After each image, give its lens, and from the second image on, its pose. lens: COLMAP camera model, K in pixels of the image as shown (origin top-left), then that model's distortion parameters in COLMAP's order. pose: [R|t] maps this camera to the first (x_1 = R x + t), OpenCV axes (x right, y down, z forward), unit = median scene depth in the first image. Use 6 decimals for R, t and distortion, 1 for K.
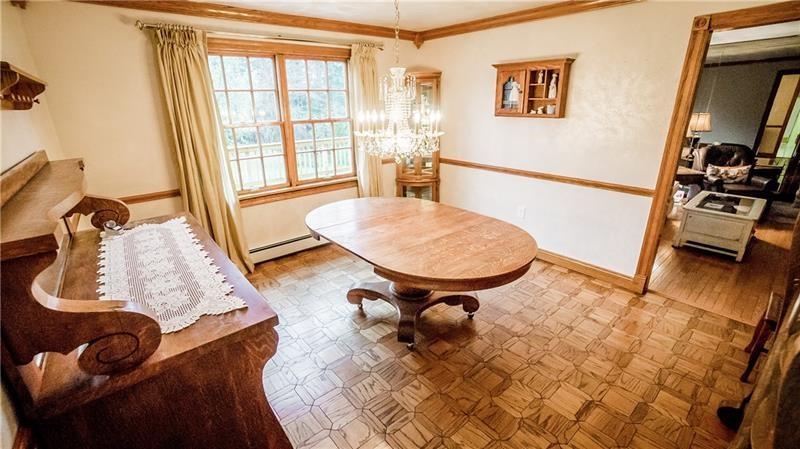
lens RADIAL K [[352.1, 0, 388.8], [0, 352.1, 228.3], [0, 0, 1]] dist [-0.057723, 0.017480]
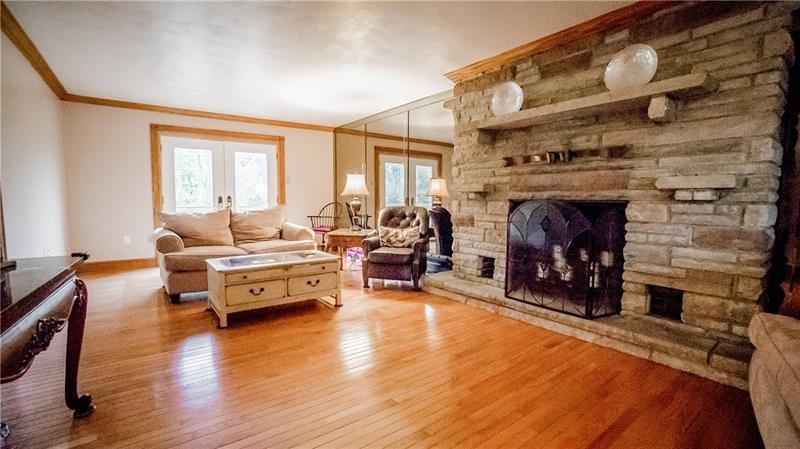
lens RADIAL K [[352.1, 0, 388.8], [0, 352.1, 228.3], [0, 0, 1]] dist [-0.057723, 0.017480]
pose [[0.997522, 0.023062, -0.066464, 1.043692], [-0.039186, 0.966761, -0.252661, 0.045682], [0.058428, 0.254640, 0.965269, 0.133189]]
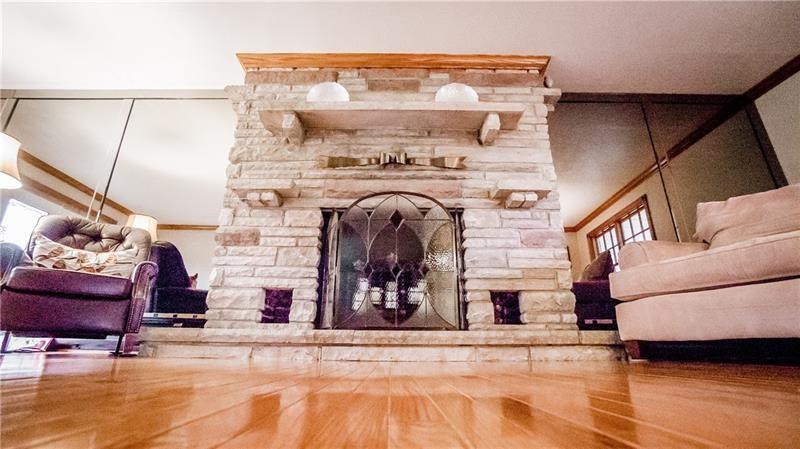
lens RADIAL K [[352.1, 0, 388.8], [0, 352.1, 228.3], [0, 0, 1]] dist [-0.057723, 0.017480]
pose [[0.636456, 0.271283, 0.722032, 0.928606], [0.242425, 0.818311, -0.521150, 0.129498], [-0.732225, 0.506727, 0.455053, 0.491817]]
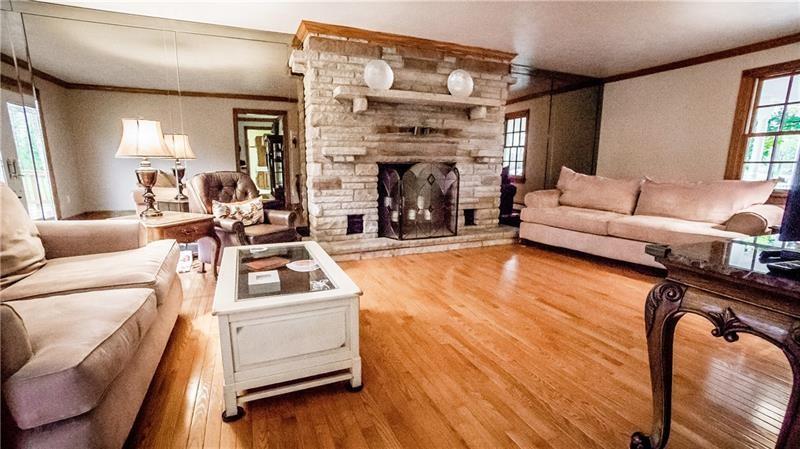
lens RADIAL K [[352.1, 0, 388.8], [0, 352.1, 228.3], [0, 0, 1]] dist [-0.057723, 0.017480]
pose [[0.302221, -0.156265, 0.940342, 0.460145], [0.314226, 0.947666, 0.056492, -0.081438], [-0.899958, 0.278407, 0.335507, 0.532977]]
